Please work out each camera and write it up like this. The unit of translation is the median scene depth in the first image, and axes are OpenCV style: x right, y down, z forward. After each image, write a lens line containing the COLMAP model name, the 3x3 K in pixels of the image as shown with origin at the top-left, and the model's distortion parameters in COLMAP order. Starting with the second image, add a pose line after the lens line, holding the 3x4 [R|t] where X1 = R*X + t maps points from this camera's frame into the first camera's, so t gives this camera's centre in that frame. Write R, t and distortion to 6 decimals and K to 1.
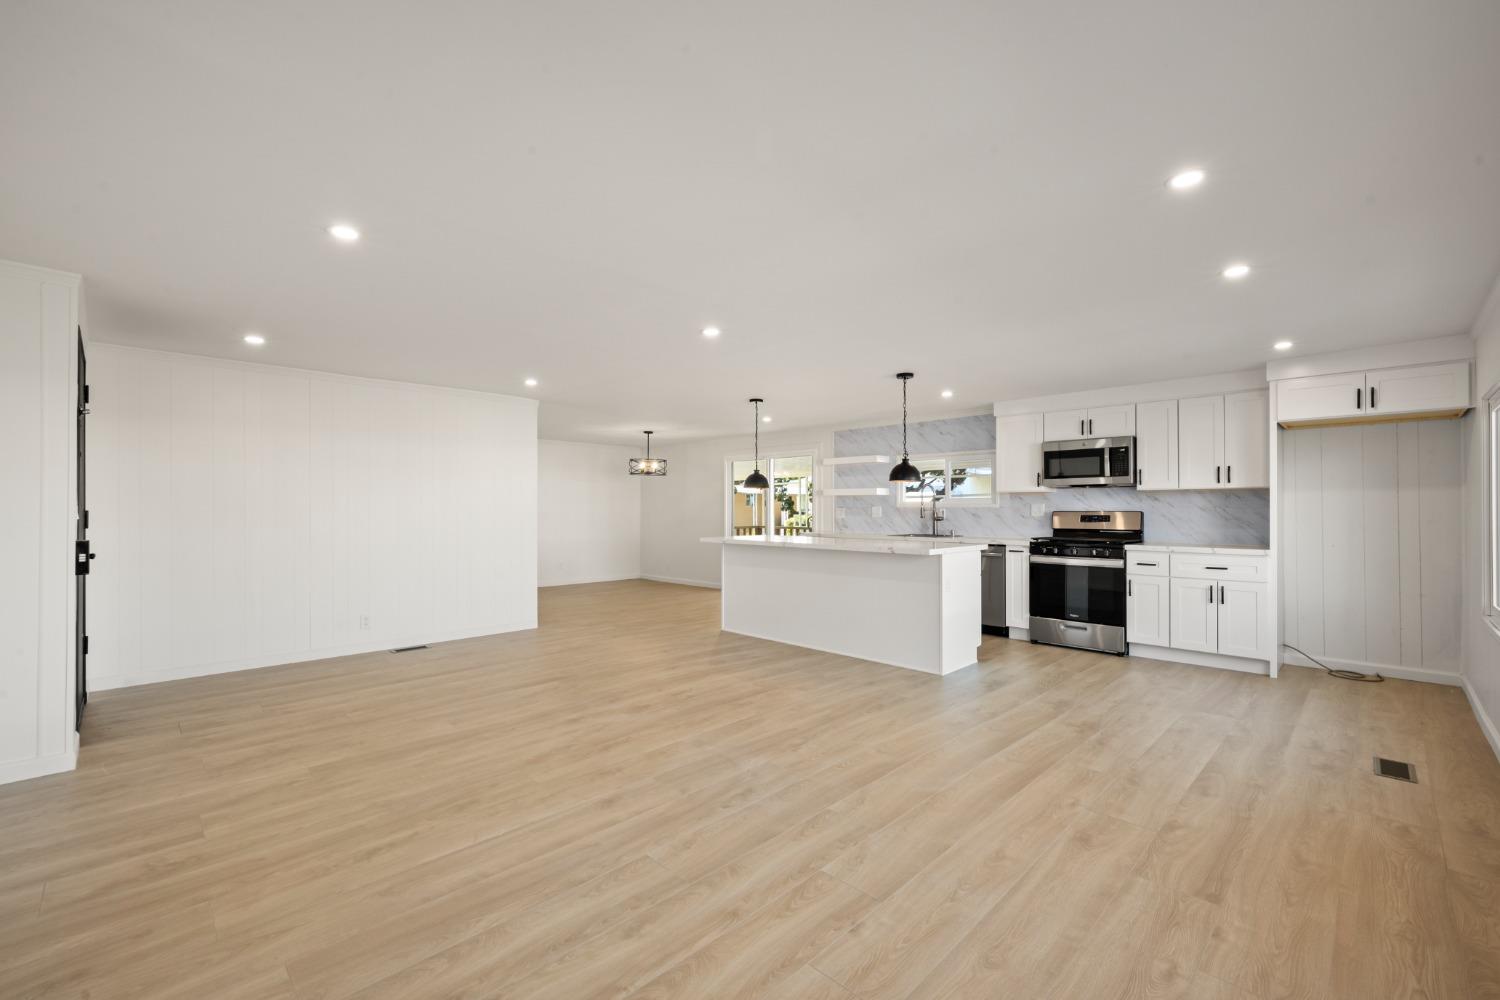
lens RADIAL K [[629.9, 0, 753.6], [0, 629.9, 505.0], [0, 0, 1]] dist [-0.000601, 0.000038]
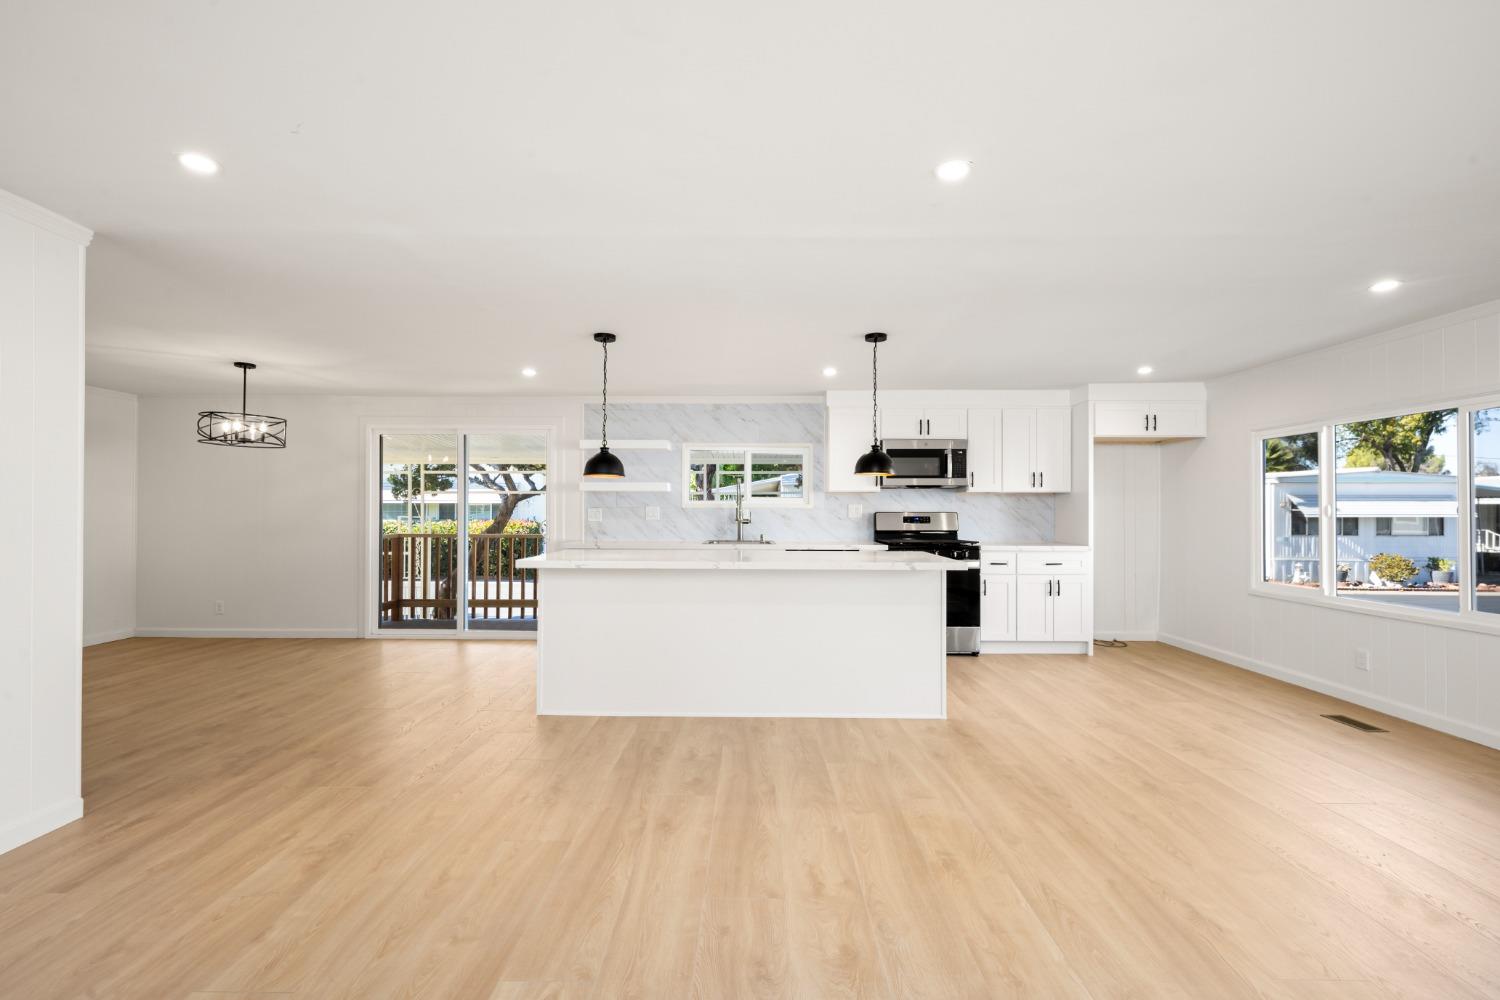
lens RADIAL K [[634.2, 0, 750.0], [0, 634.2, 500.0], [0, 0, 1]] dist [-0.001935, -0.000041]
pose [[0.715294, 0.012064, 0.698720, -0.392366], [-0.007126, 0.999925, -0.009970, 0.002445], [-0.698788, 0.002153, 0.715326, 0.529543]]
